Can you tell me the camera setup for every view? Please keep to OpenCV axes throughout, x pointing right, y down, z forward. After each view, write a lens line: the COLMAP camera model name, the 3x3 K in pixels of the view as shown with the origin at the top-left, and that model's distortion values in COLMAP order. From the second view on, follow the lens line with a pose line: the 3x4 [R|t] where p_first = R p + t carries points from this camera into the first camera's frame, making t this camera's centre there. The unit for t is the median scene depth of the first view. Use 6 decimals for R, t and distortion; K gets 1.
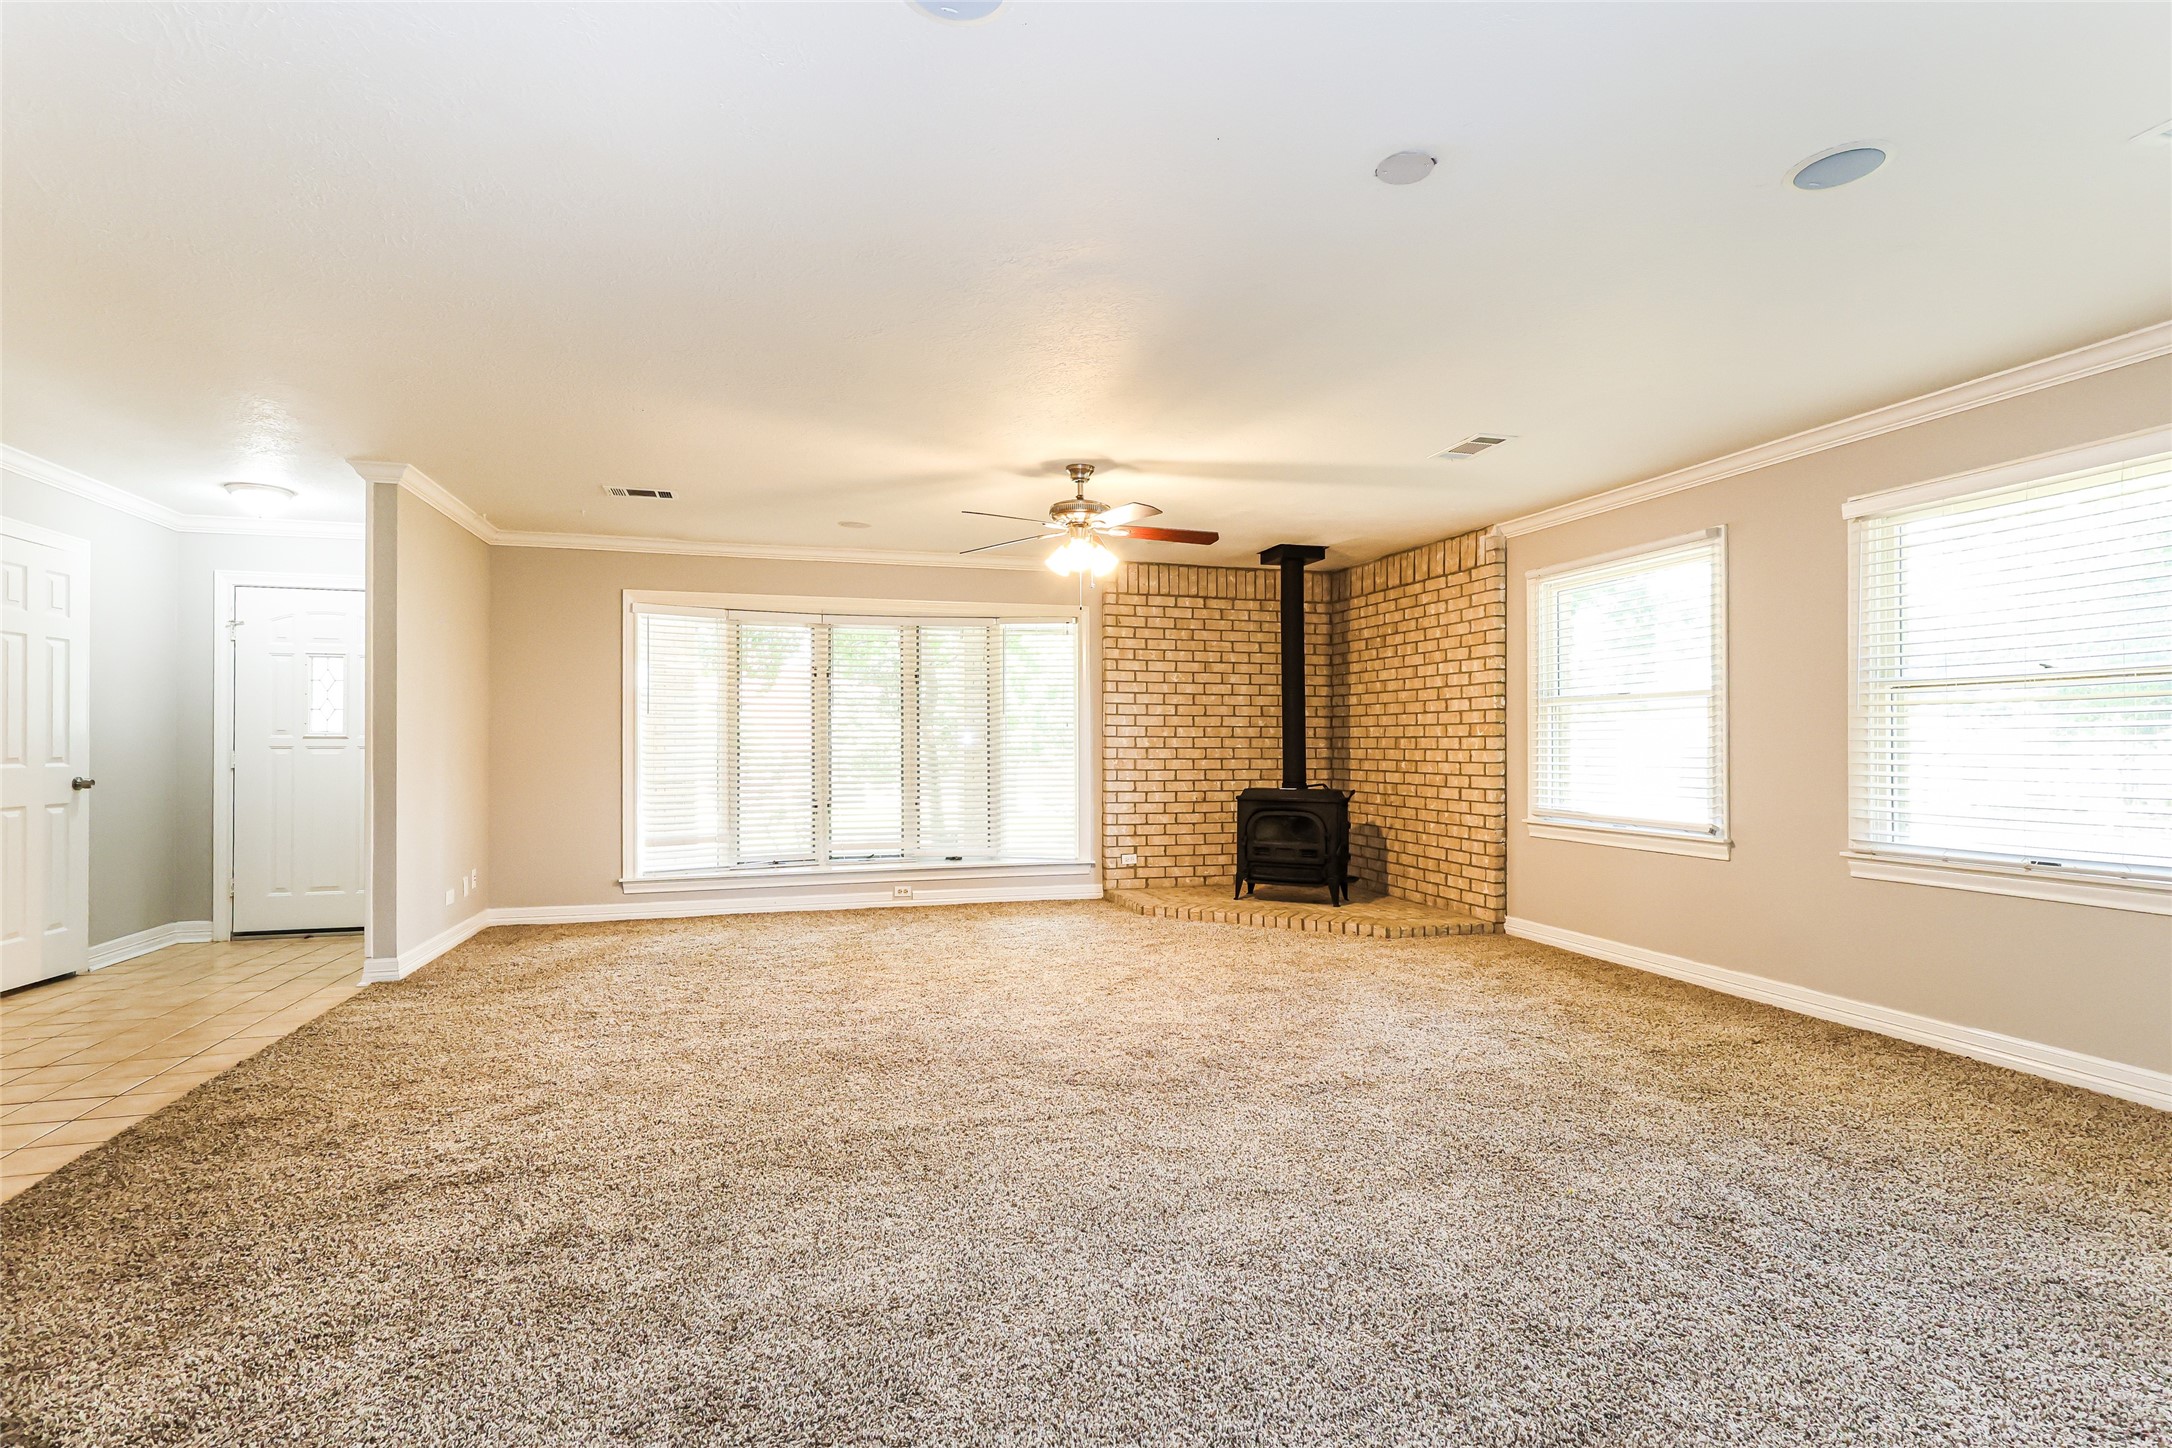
lens RADIAL K [[1010.5, 0, 1069.2], [0, 1010.5, 733.9], [0, 0, 1]] dist [0.004164, -0.000184]
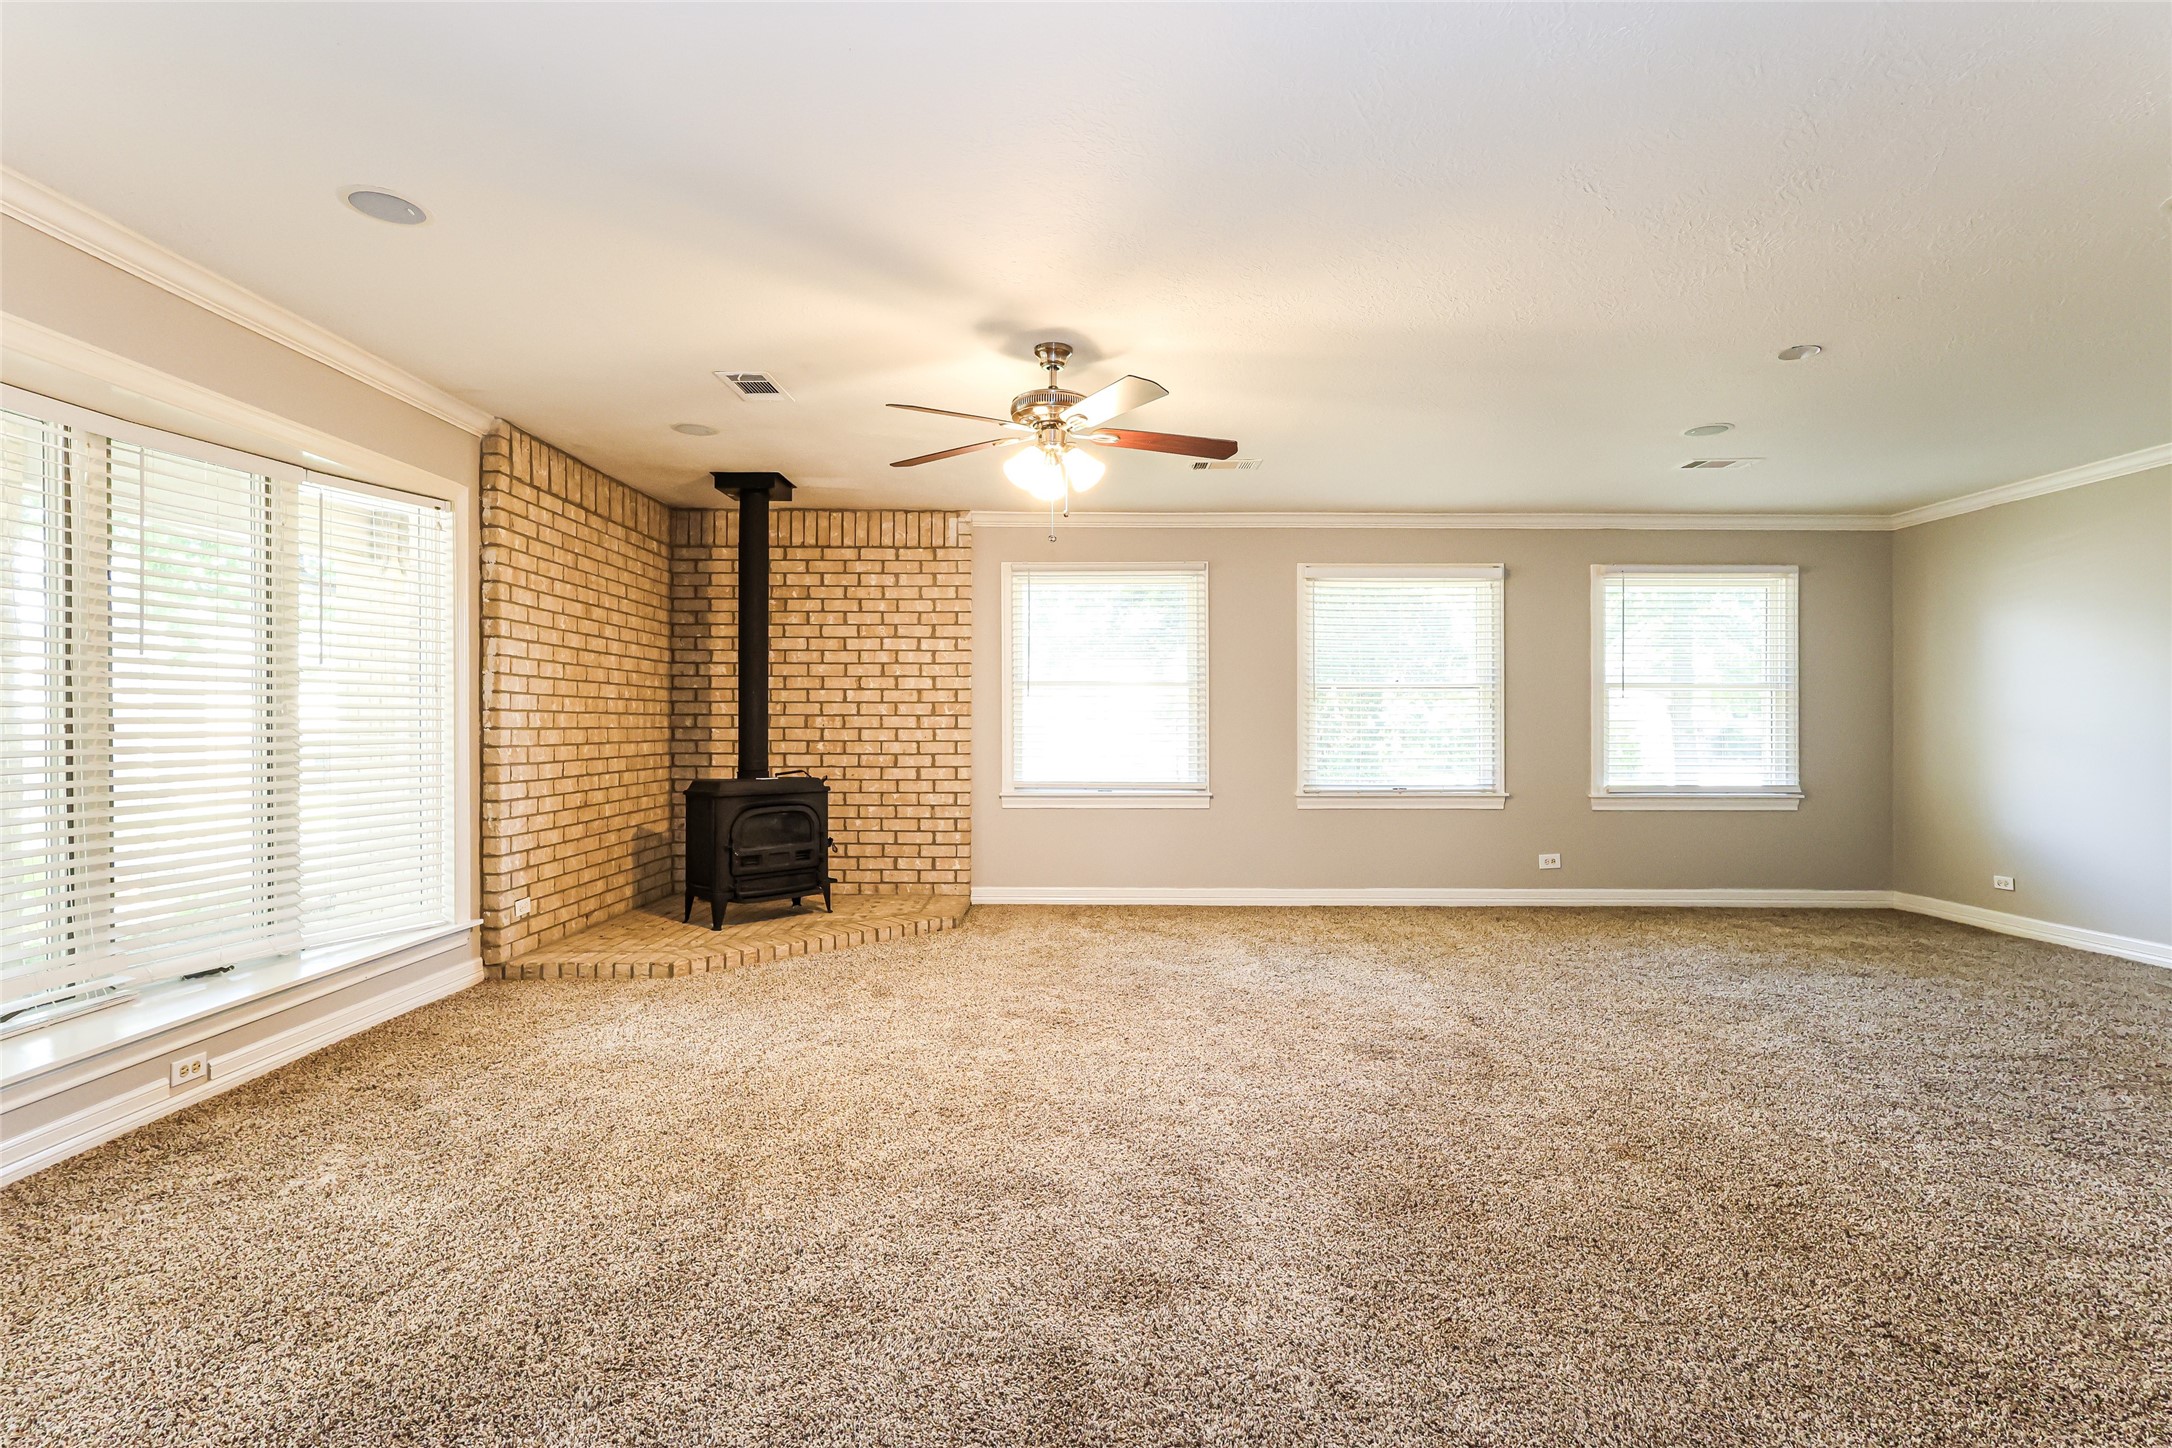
lens RADIAL K [[1010.5, 0, 1077.3], [0, 1010.5, 720.7], [0, 0, 1]] dist [0.004164, -0.000184]
pose [[0.280565, 0.002260, 0.959832, -0.497433], [-0.010830, 0.999941, 0.000811, 0.005333], [-0.959774, -0.010623, 0.280573, 0.556049]]
